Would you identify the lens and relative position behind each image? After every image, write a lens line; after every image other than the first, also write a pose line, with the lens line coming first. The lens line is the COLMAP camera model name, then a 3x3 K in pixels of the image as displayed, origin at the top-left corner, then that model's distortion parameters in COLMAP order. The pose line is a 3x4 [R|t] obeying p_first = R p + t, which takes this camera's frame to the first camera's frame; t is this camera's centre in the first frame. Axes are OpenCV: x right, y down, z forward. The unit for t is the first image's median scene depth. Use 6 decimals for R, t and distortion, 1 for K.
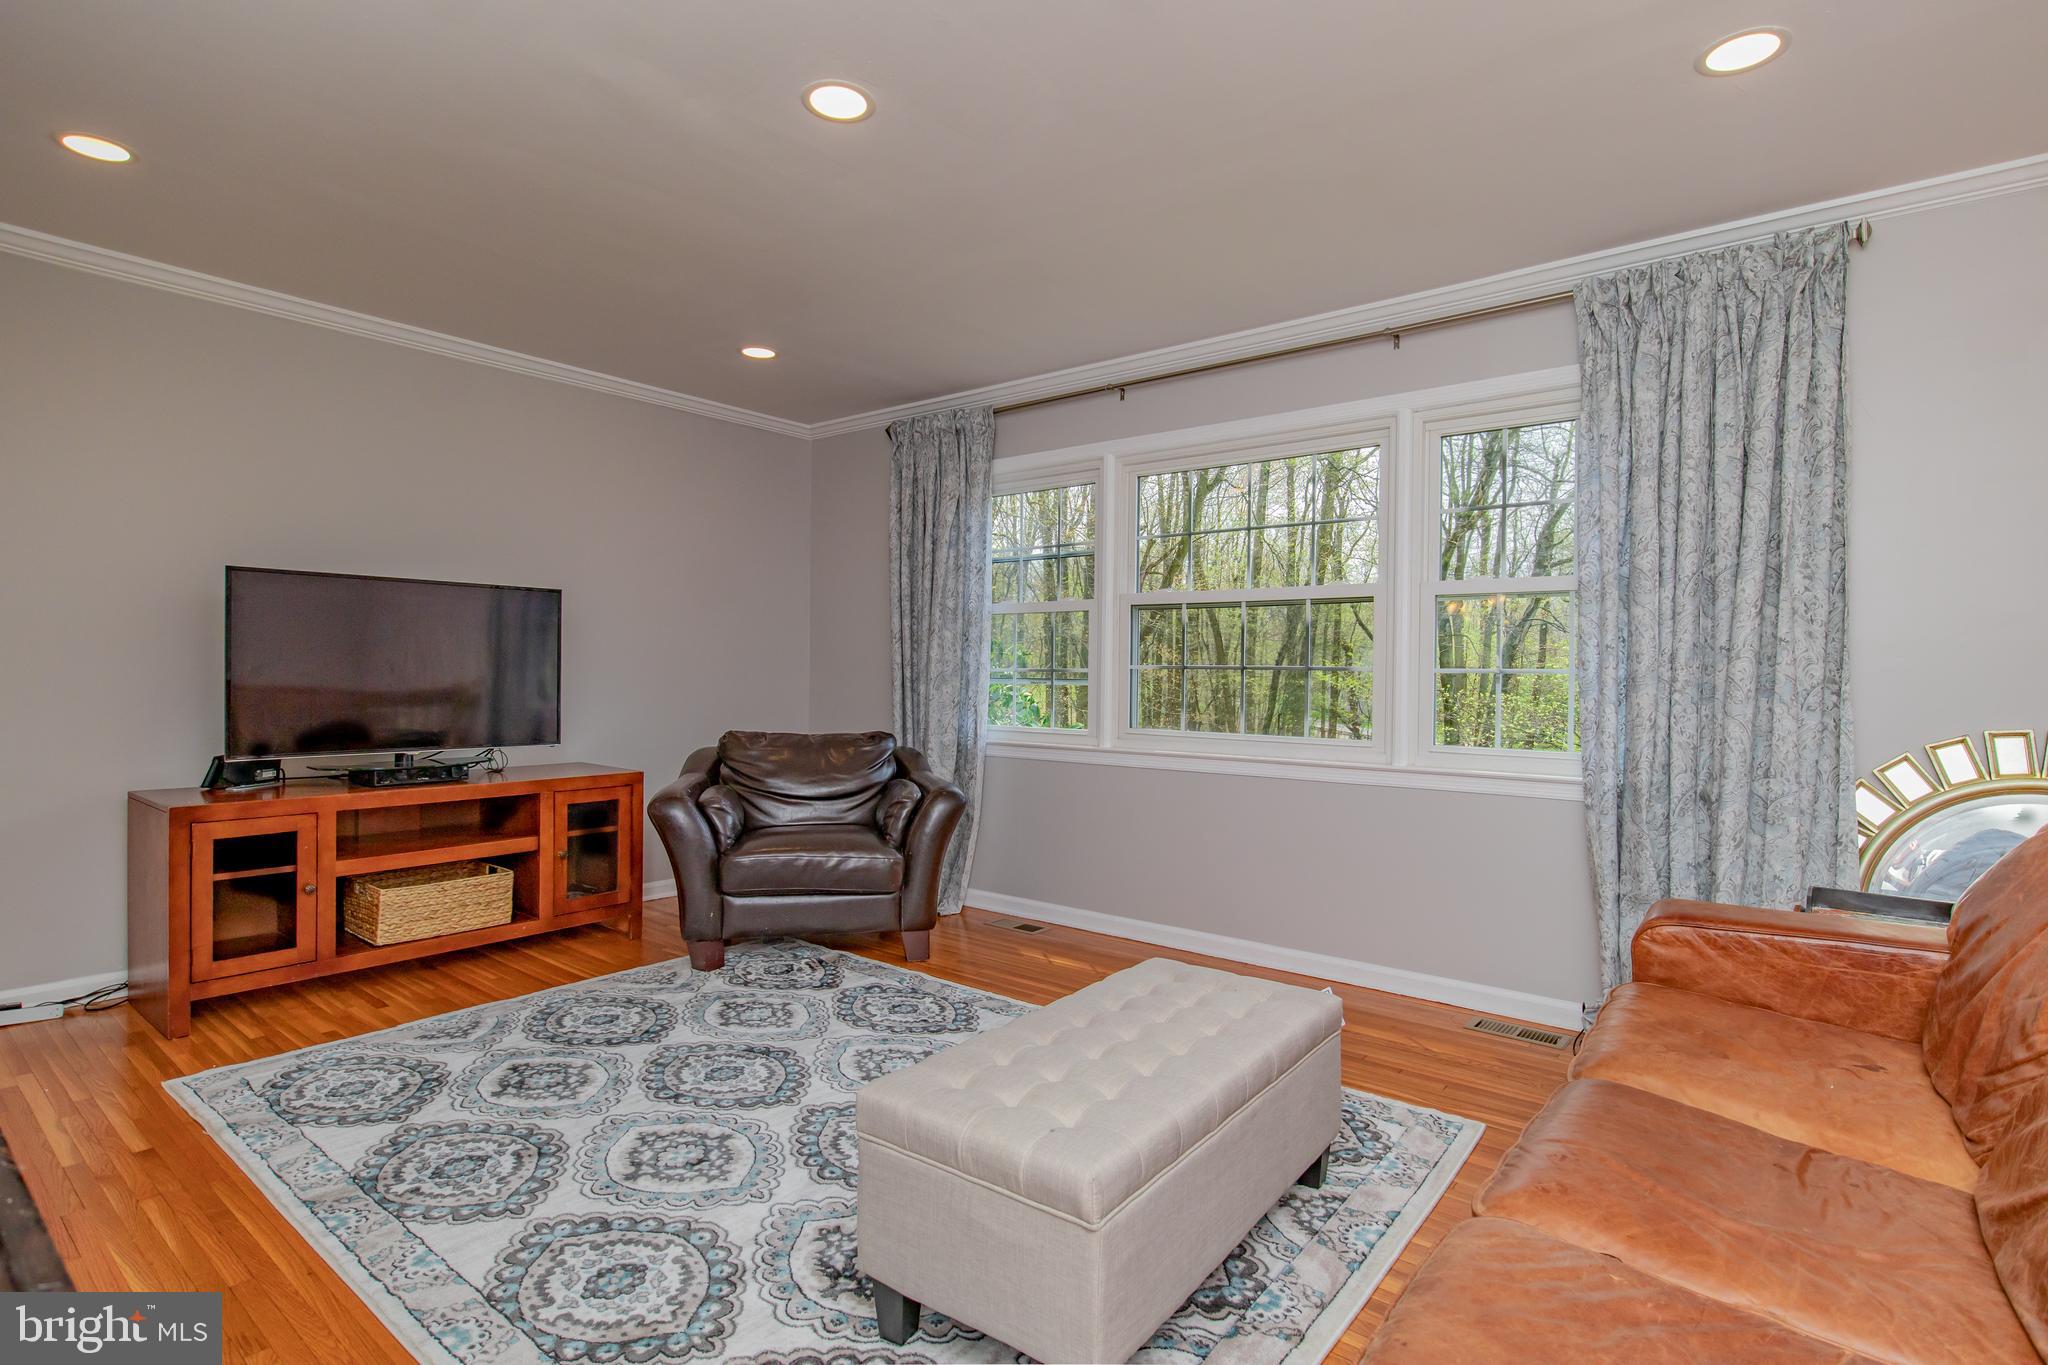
lens RADIAL K [[1010.3, 0, 1024.0], [0, 1010.3, 682.5], [0, 0, 1]] dist [-0.002769, -0.000096]
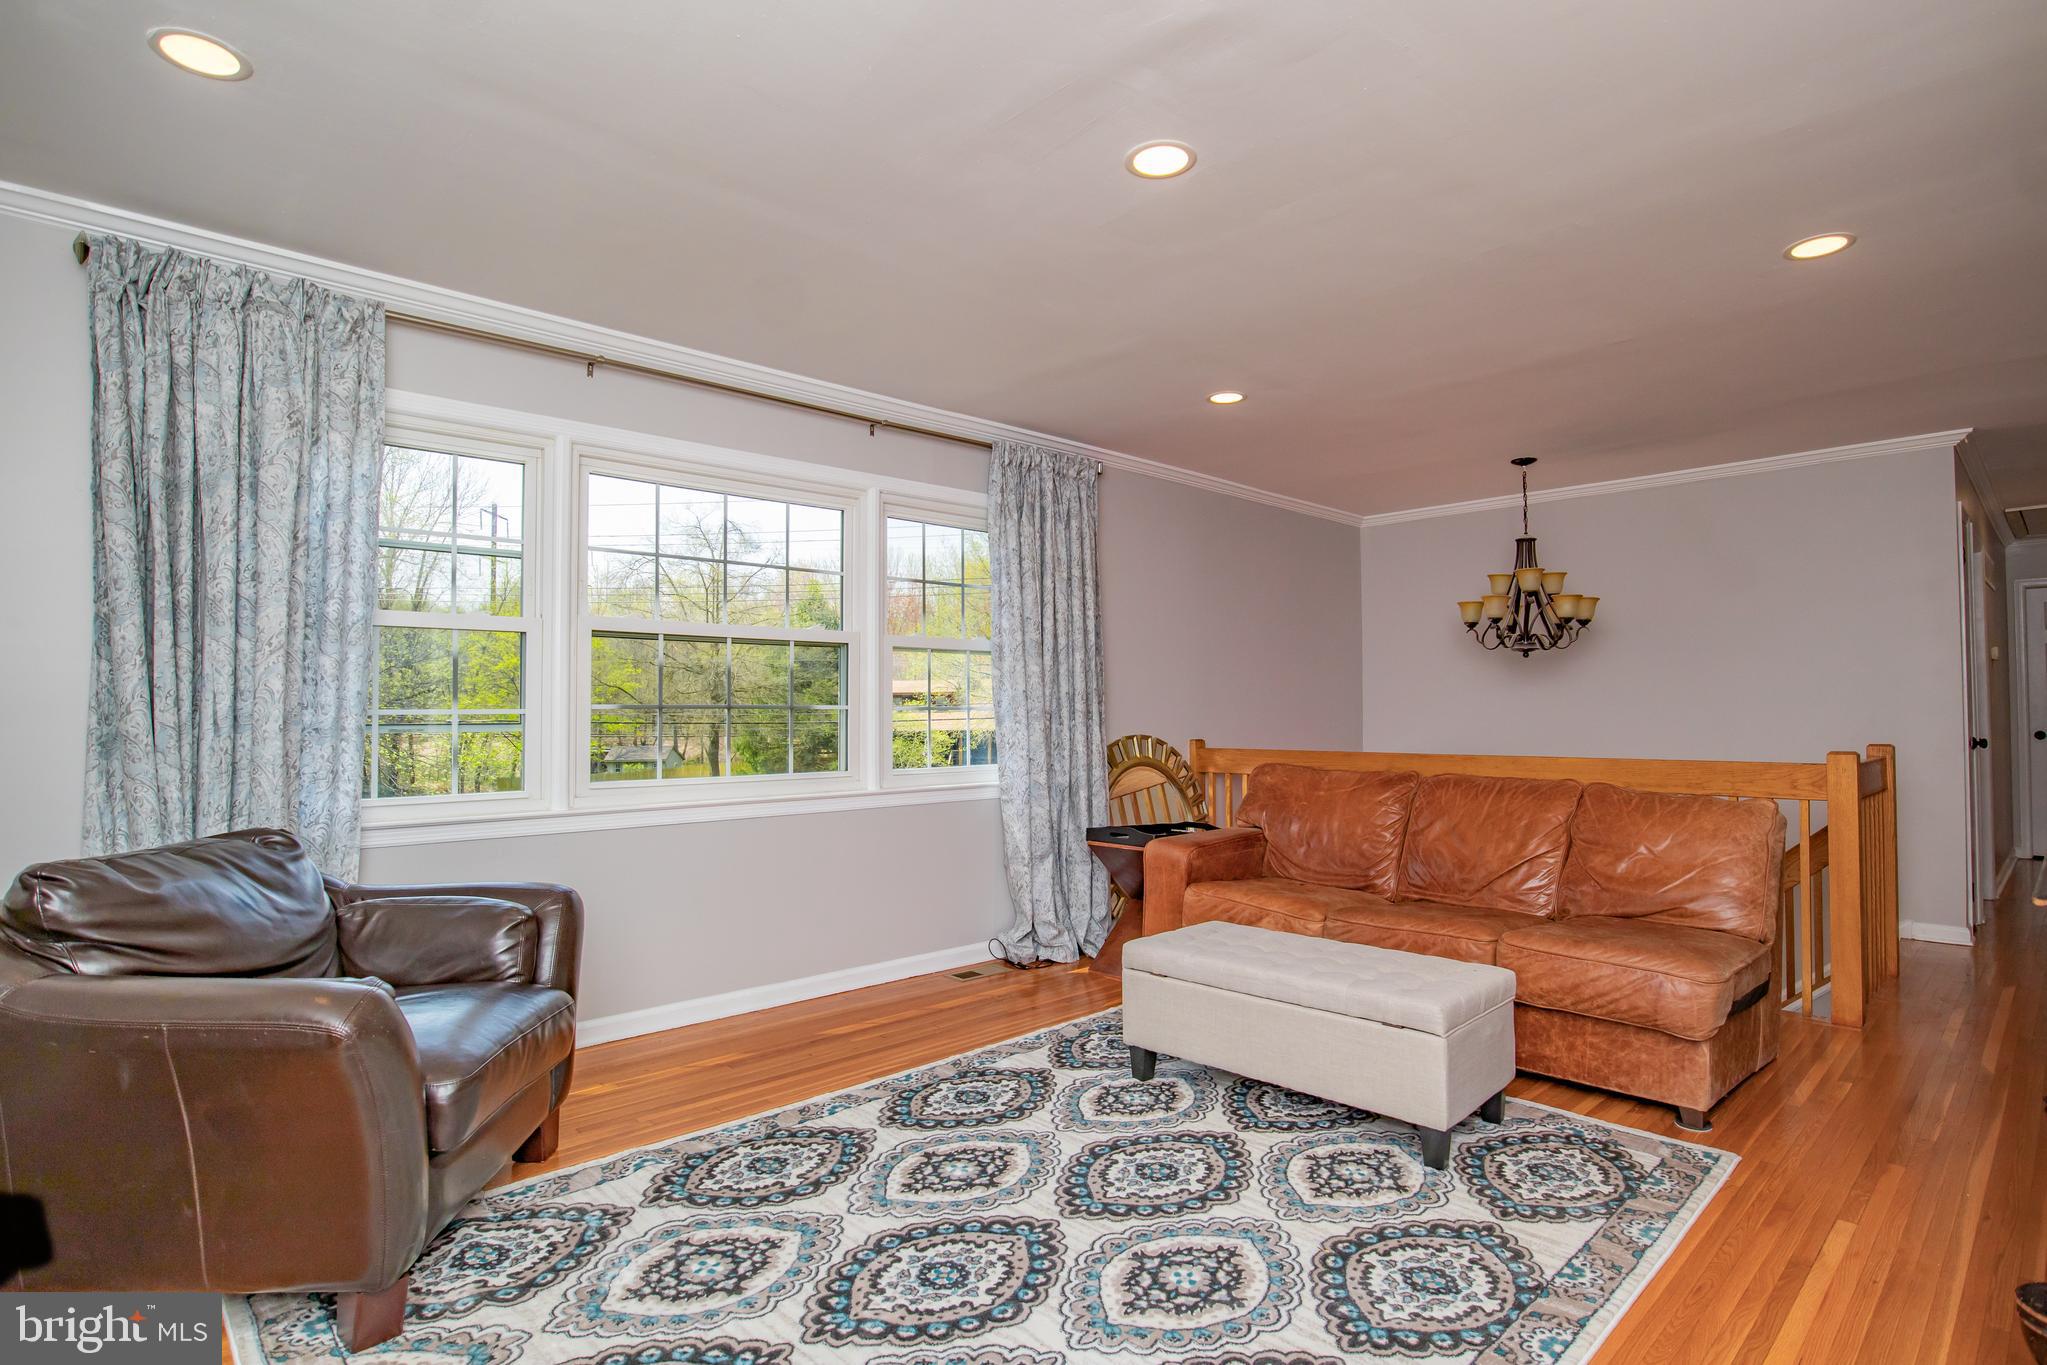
lens RADIAL K [[1056.8, 0, 1023.5], [0, 1056.8, 682.5], [0, 0, 1]] dist [-0.030559, 0.000238]
pose [[0.133741, 0.012930, 0.990932, -0.889698], [0.019726, 0.999682, -0.015707, -0.019333], [-0.990820, 0.021647, 0.133444, 0.716946]]
